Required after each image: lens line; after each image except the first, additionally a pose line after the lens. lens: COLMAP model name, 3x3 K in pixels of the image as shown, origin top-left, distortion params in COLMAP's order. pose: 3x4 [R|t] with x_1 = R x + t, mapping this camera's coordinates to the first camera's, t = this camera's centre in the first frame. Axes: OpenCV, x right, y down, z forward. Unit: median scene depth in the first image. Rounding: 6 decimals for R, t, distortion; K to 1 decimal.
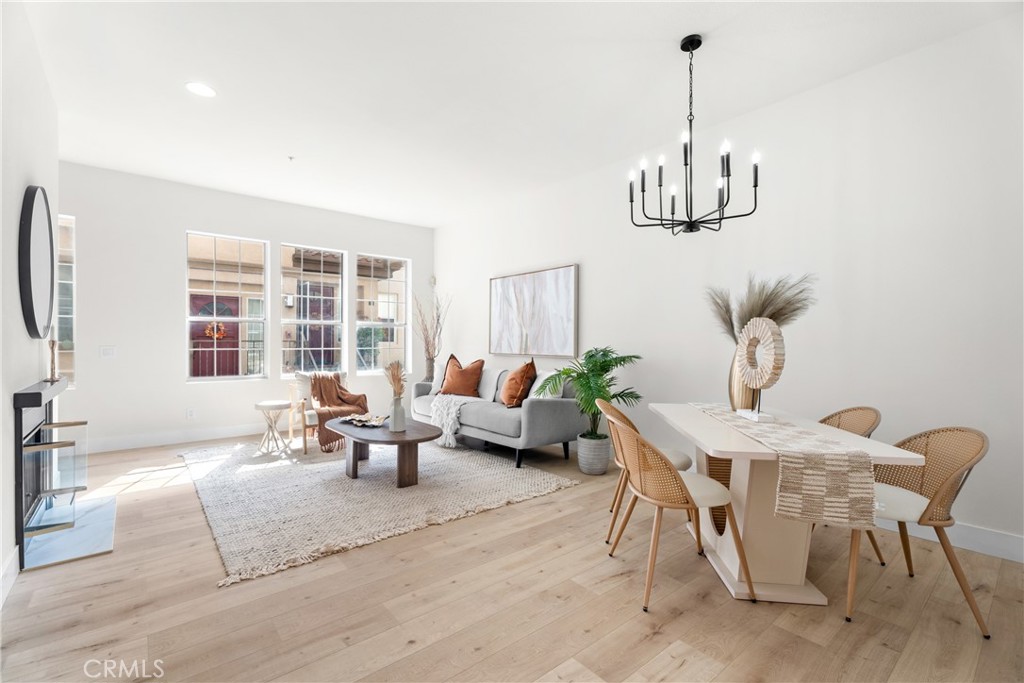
lens RADIAL K [[461.4, 0, 506.0], [0, 461.4, 342.0], [0, 0, 1]] dist [-0.001274, -0.000171]
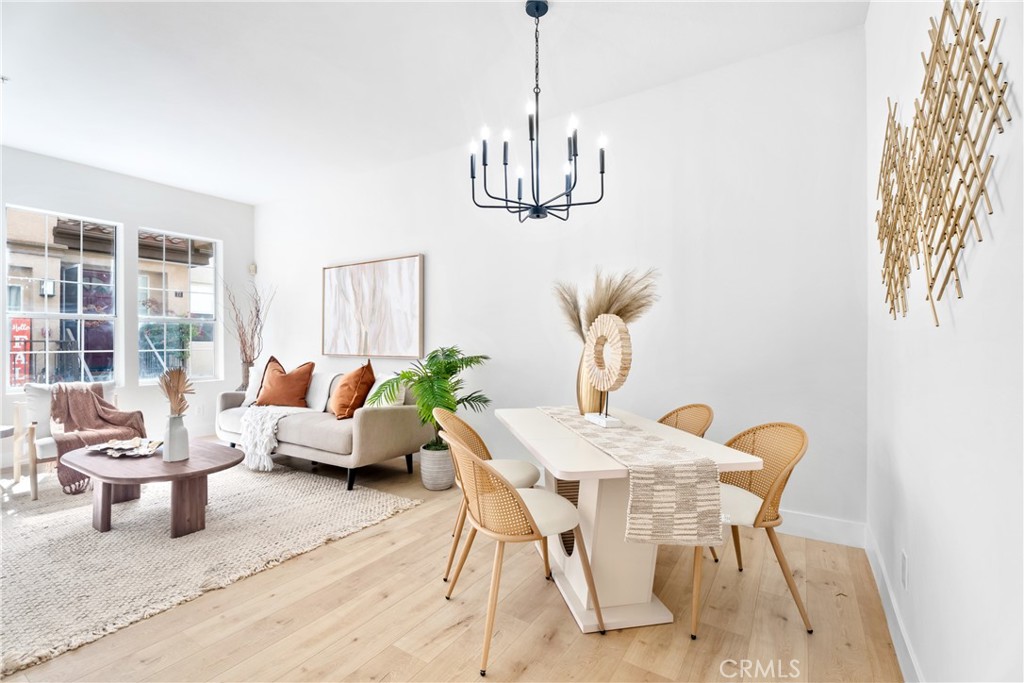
lens RADIAL K [[461.4, 0, 506.0], [0, 461.4, 342.0], [0, 0, 1]] dist [-0.001274, -0.000171]
pose [[0.956031, -0.004542, 0.293229, 0.075066], [0.003637, 0.999987, 0.003629, -0.001207], [-0.293242, -0.002403, 0.956035, 0.153775]]
